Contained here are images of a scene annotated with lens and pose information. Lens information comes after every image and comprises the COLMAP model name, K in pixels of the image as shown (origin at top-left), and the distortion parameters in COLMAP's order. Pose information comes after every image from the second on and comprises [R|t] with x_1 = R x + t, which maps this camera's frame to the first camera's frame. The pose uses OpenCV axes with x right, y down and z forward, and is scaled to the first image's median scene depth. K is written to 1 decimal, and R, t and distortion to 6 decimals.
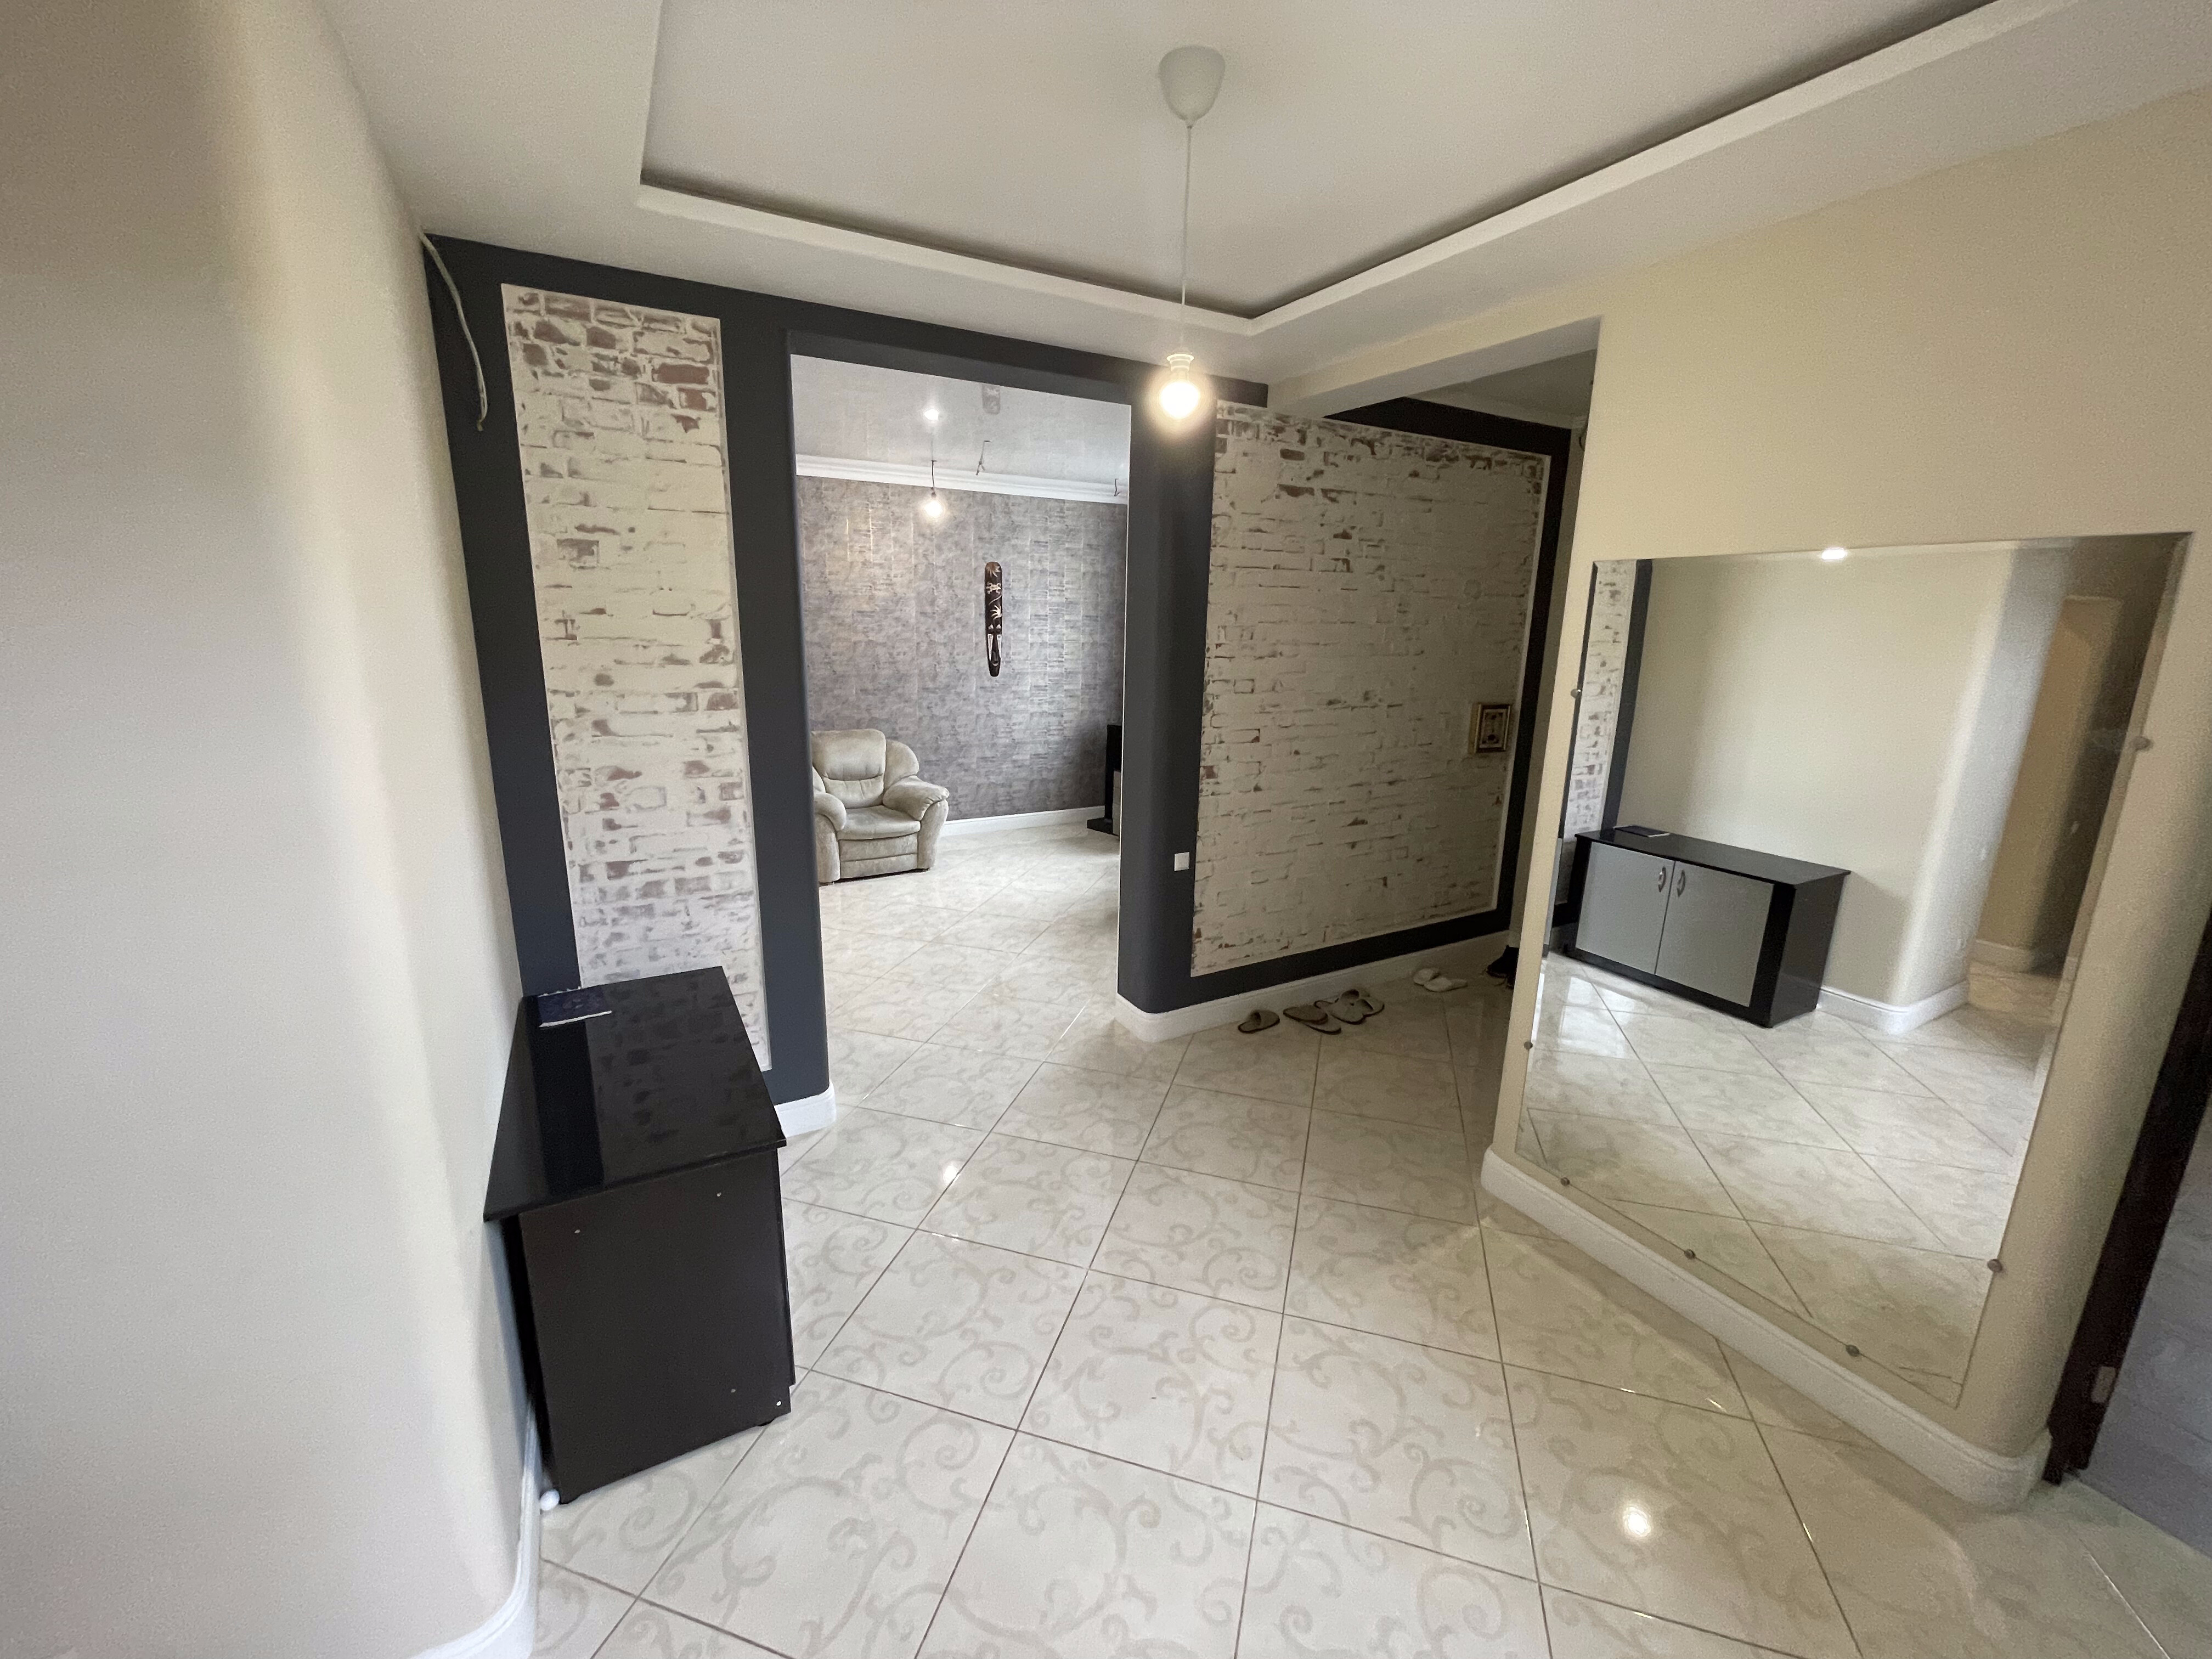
lens RADIAL K [[893.7, 0, 1110.1], [0, 893.7, 821.1], [0, 0, 1]] dist [-0.002923, 0.000196]
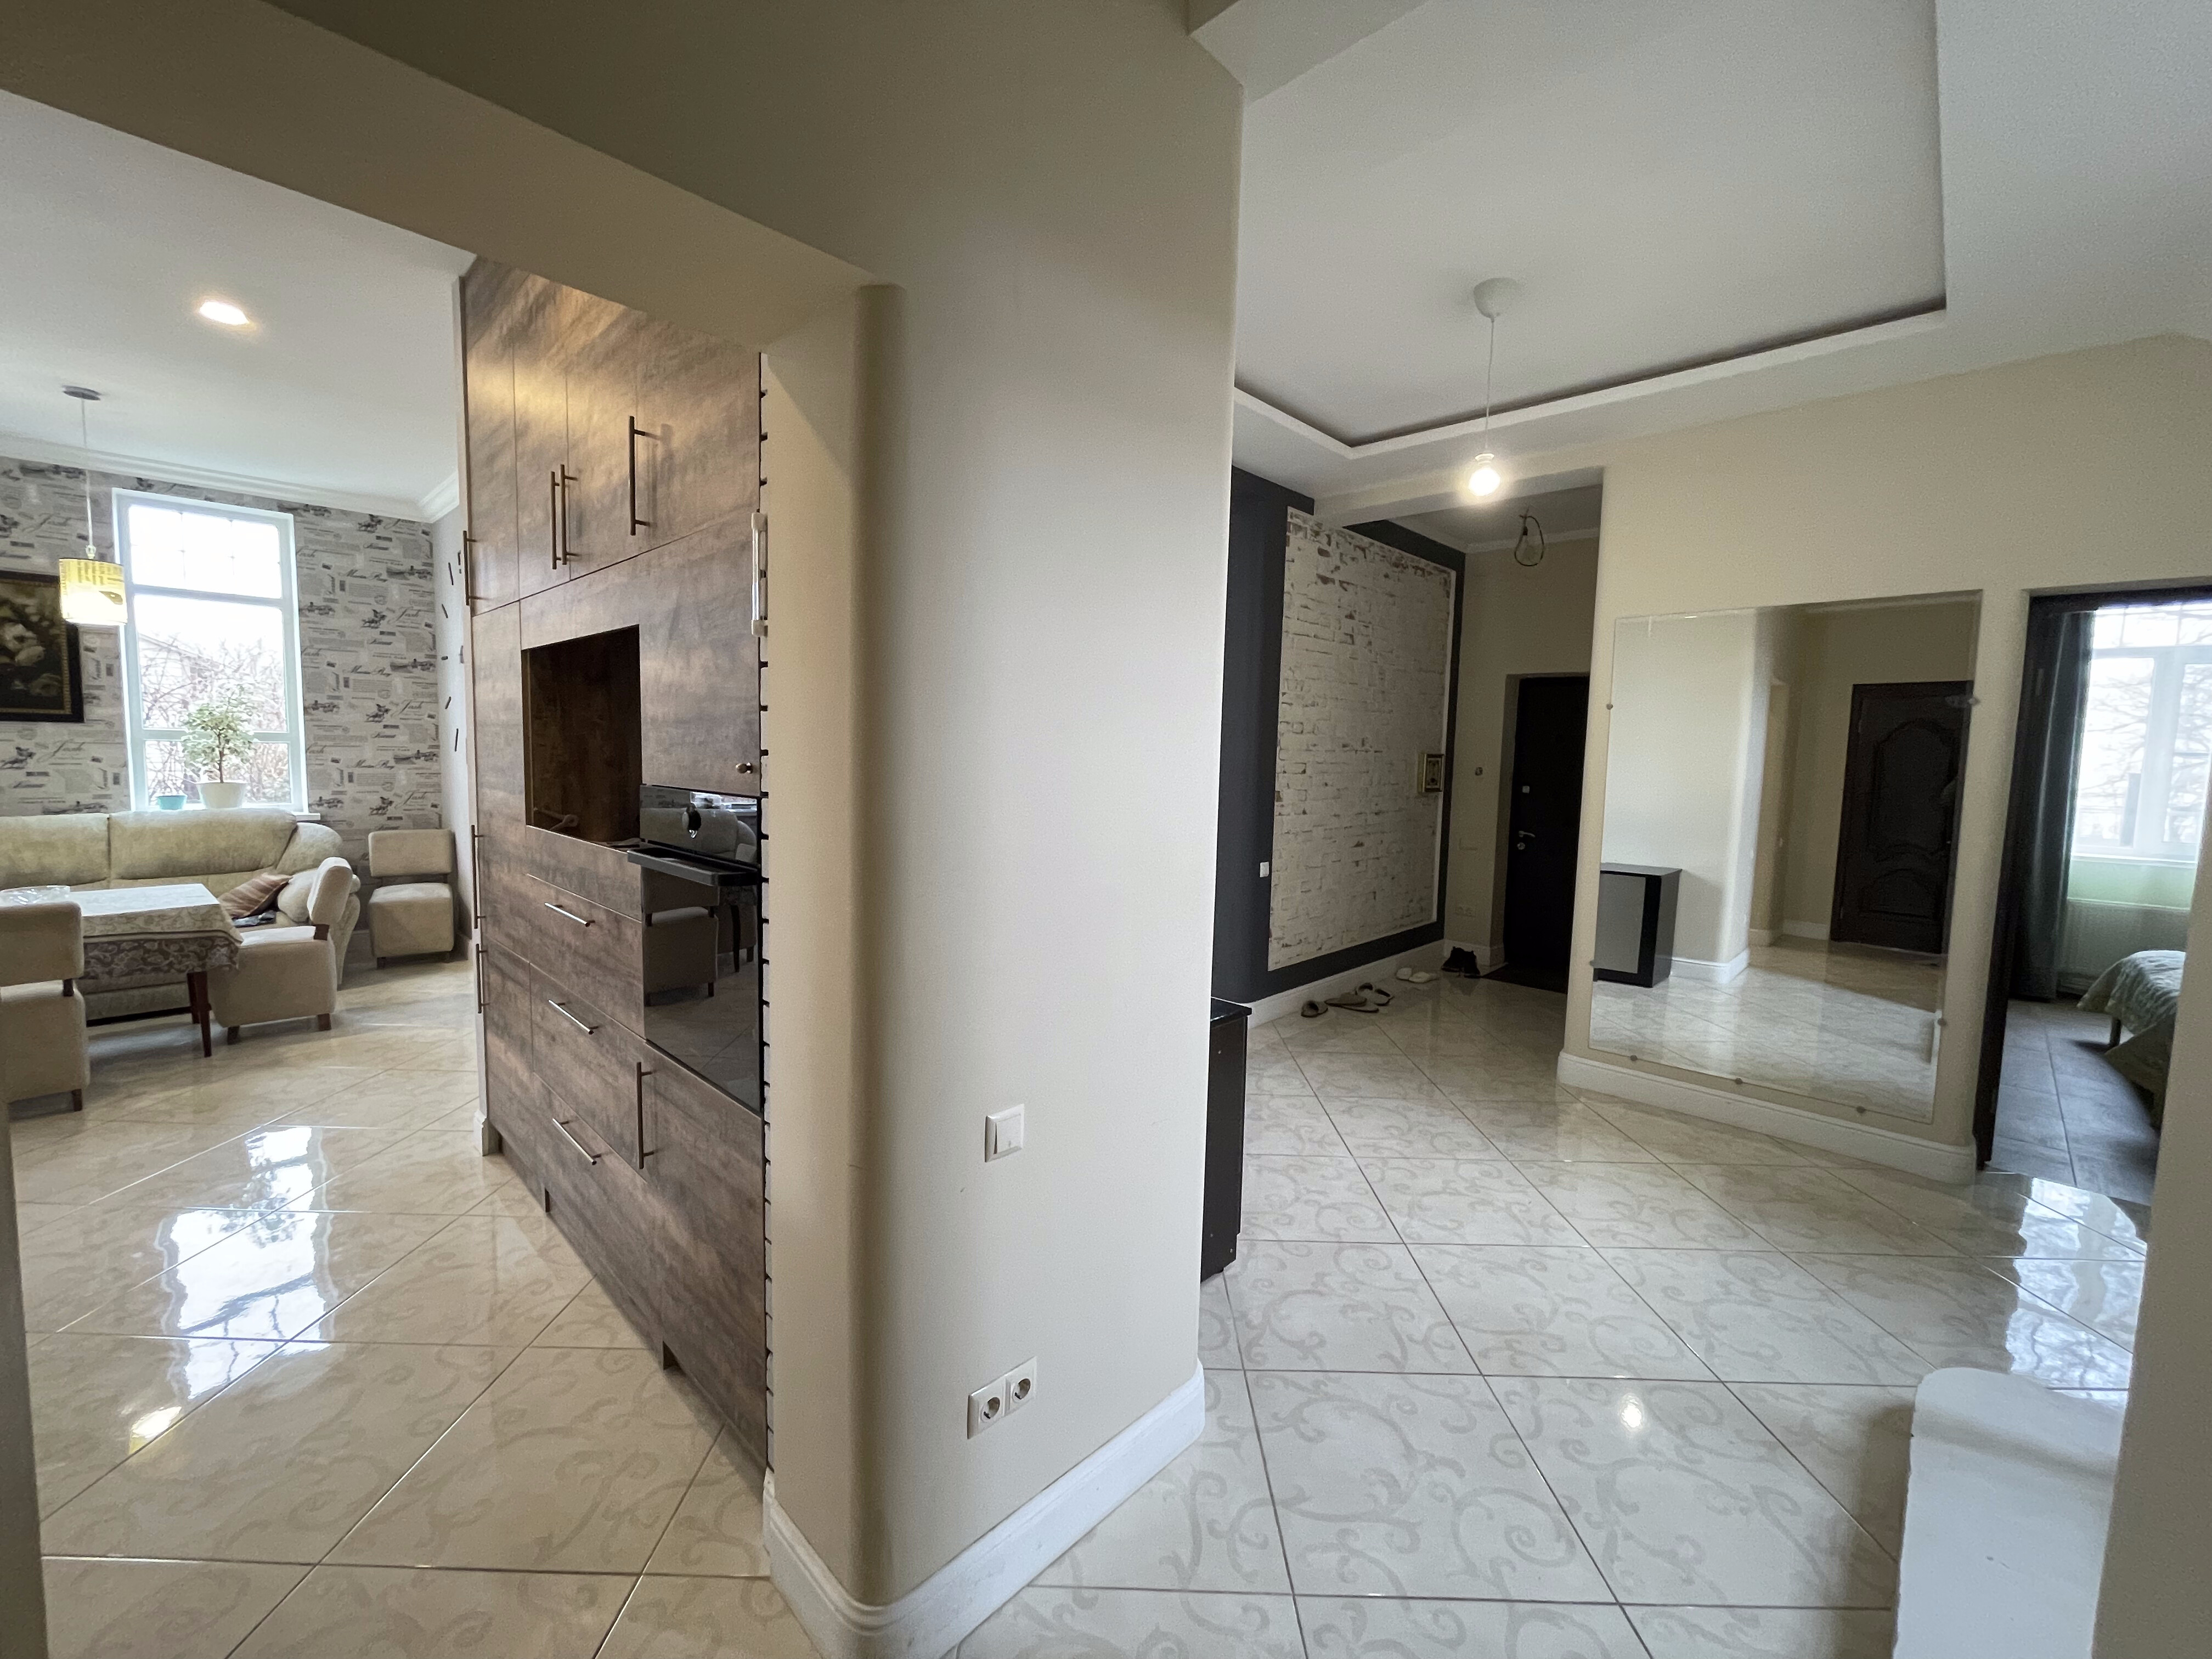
lens RADIAL K [[893.7, 0, 1106.7], [0, 893.7, 820.3], [0, 0, 1]] dist [-0.002923, 0.000196]
pose [[0.959941, -0.019852, 0.279498, -0.308968], [0.058082, 0.989919, -0.129174, 0.082573], [-0.274116, 0.140234, 0.951417, -0.063800]]
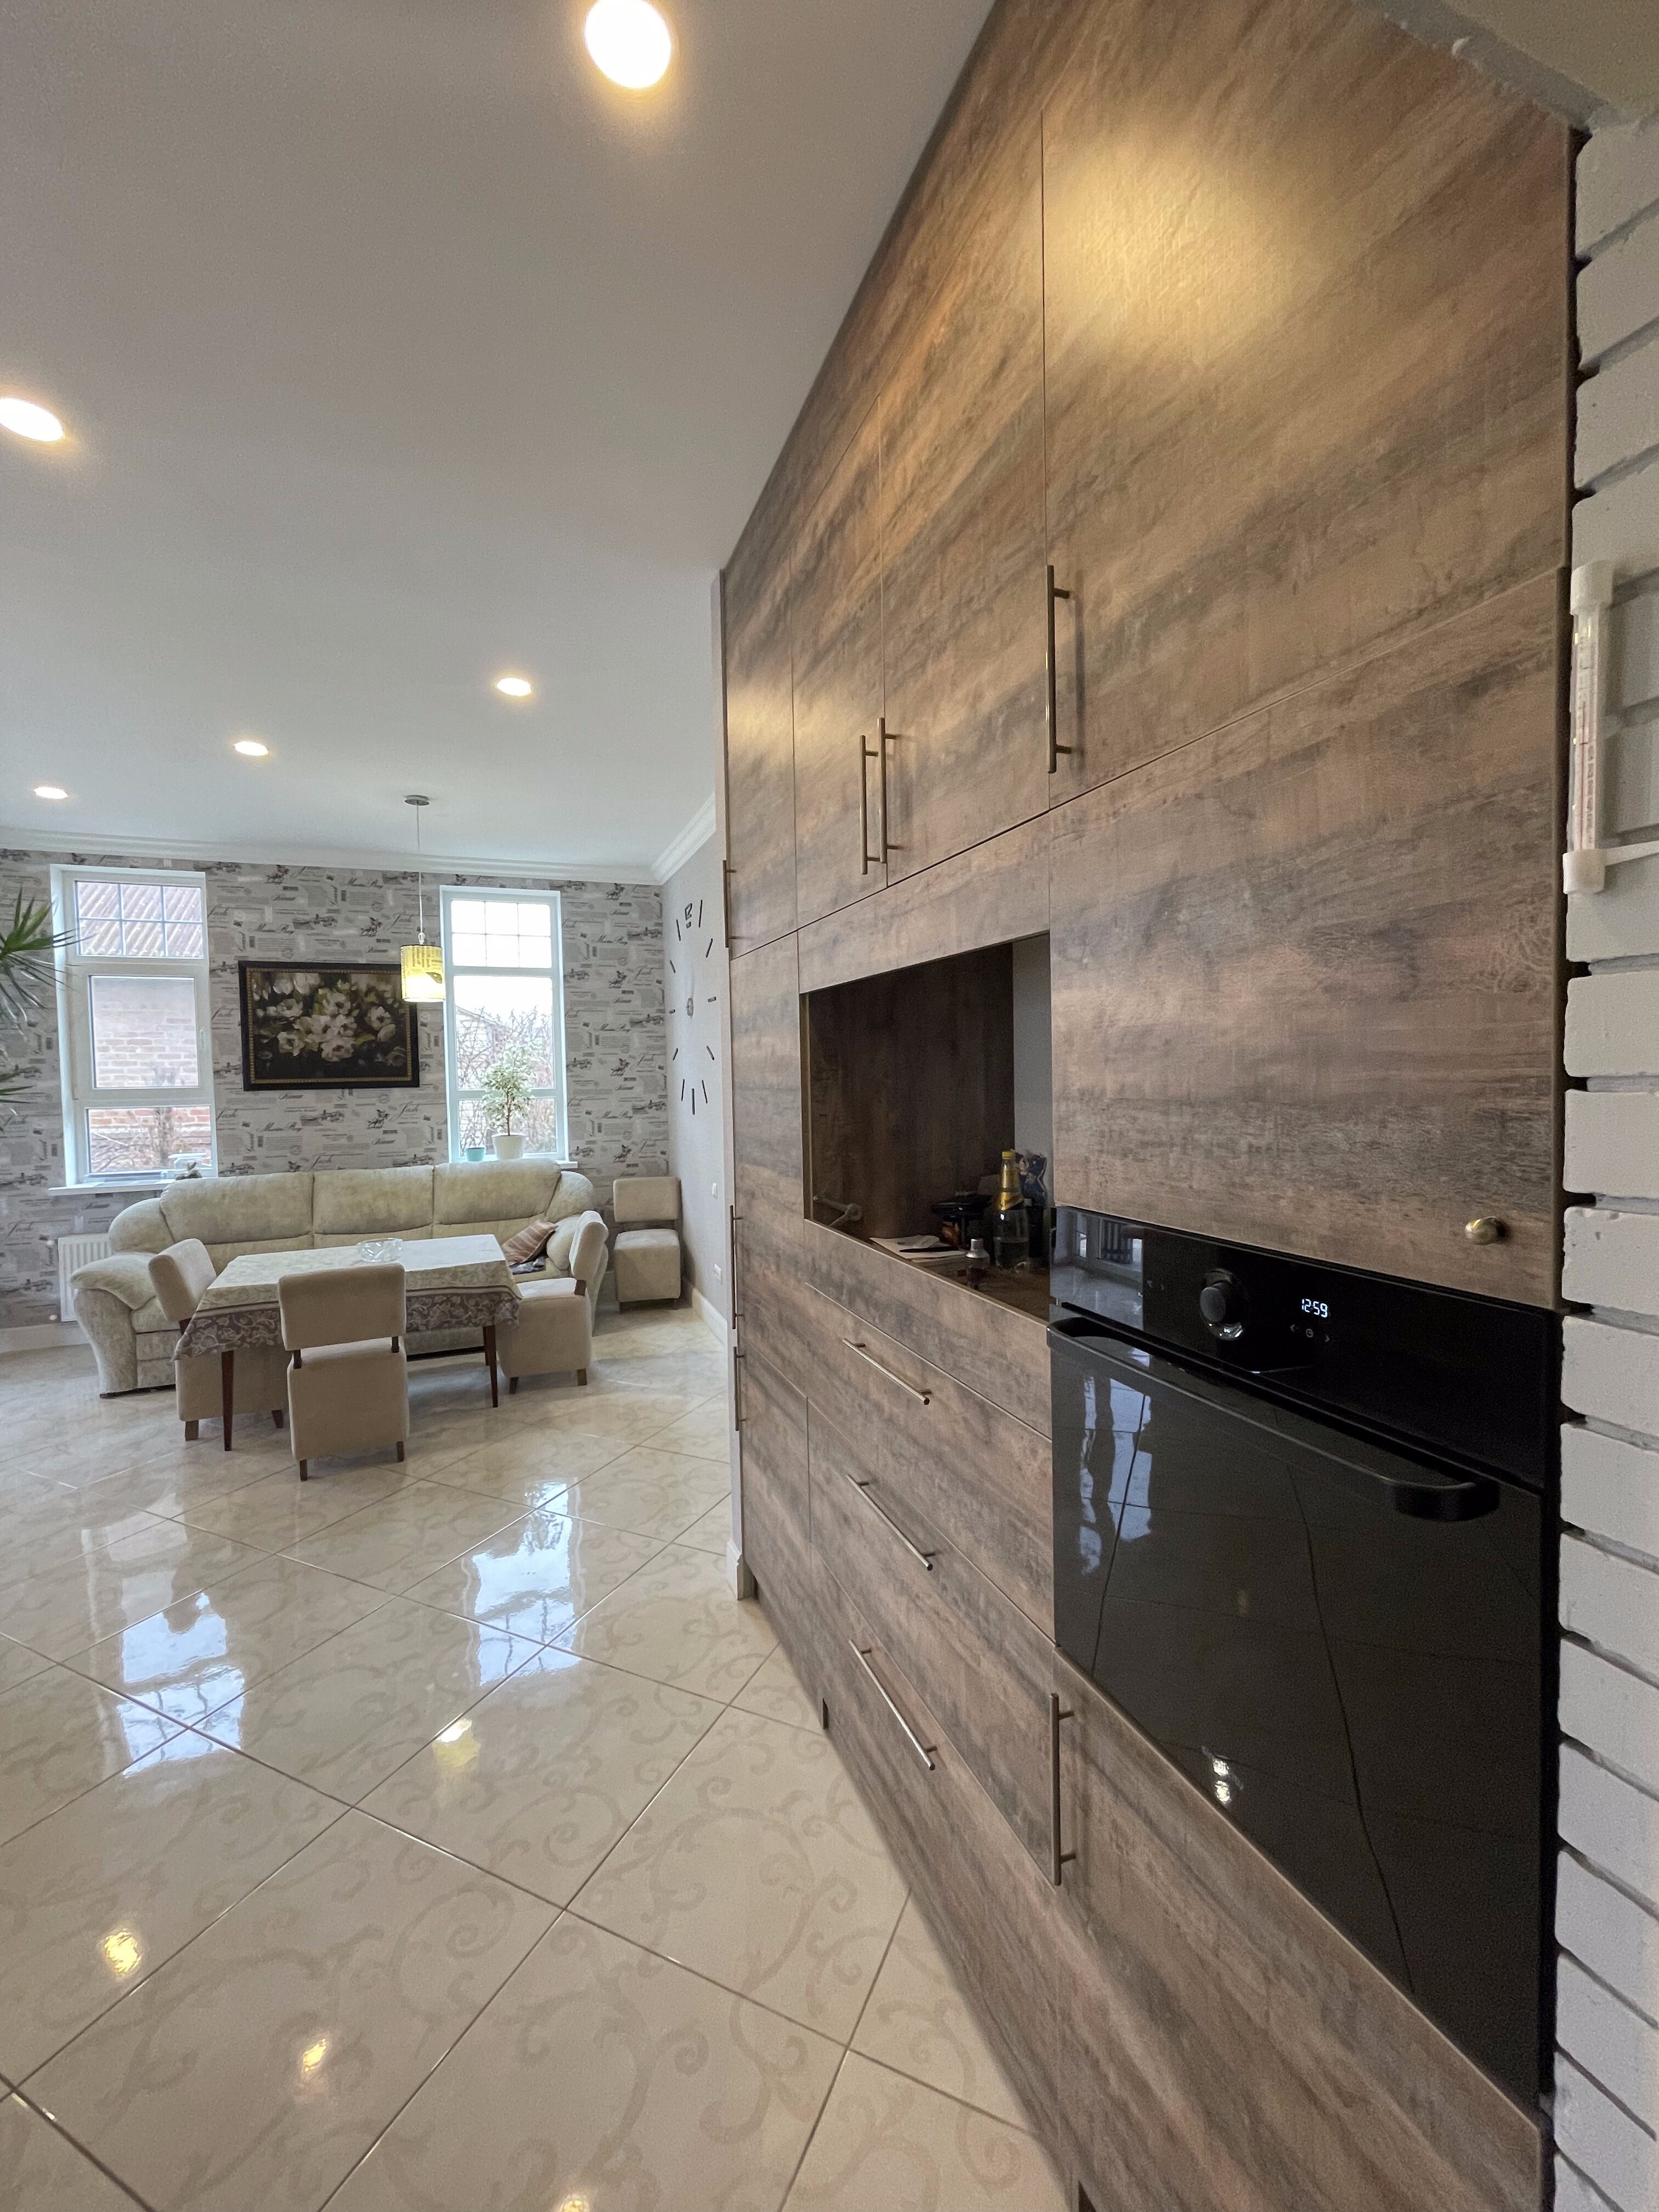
lens RADIAL K [[893.7, 0, 840.1], [0, 893.7, 1105.0], [0, 0, 1]] dist [-0.002923, 0.000196]
pose [[0.989161, -0.032461, -0.143199, -0.397549], [0.005558, 0.982835, -0.184404, 0.031272], [0.146727, 0.181610, 0.972363, 0.098332]]
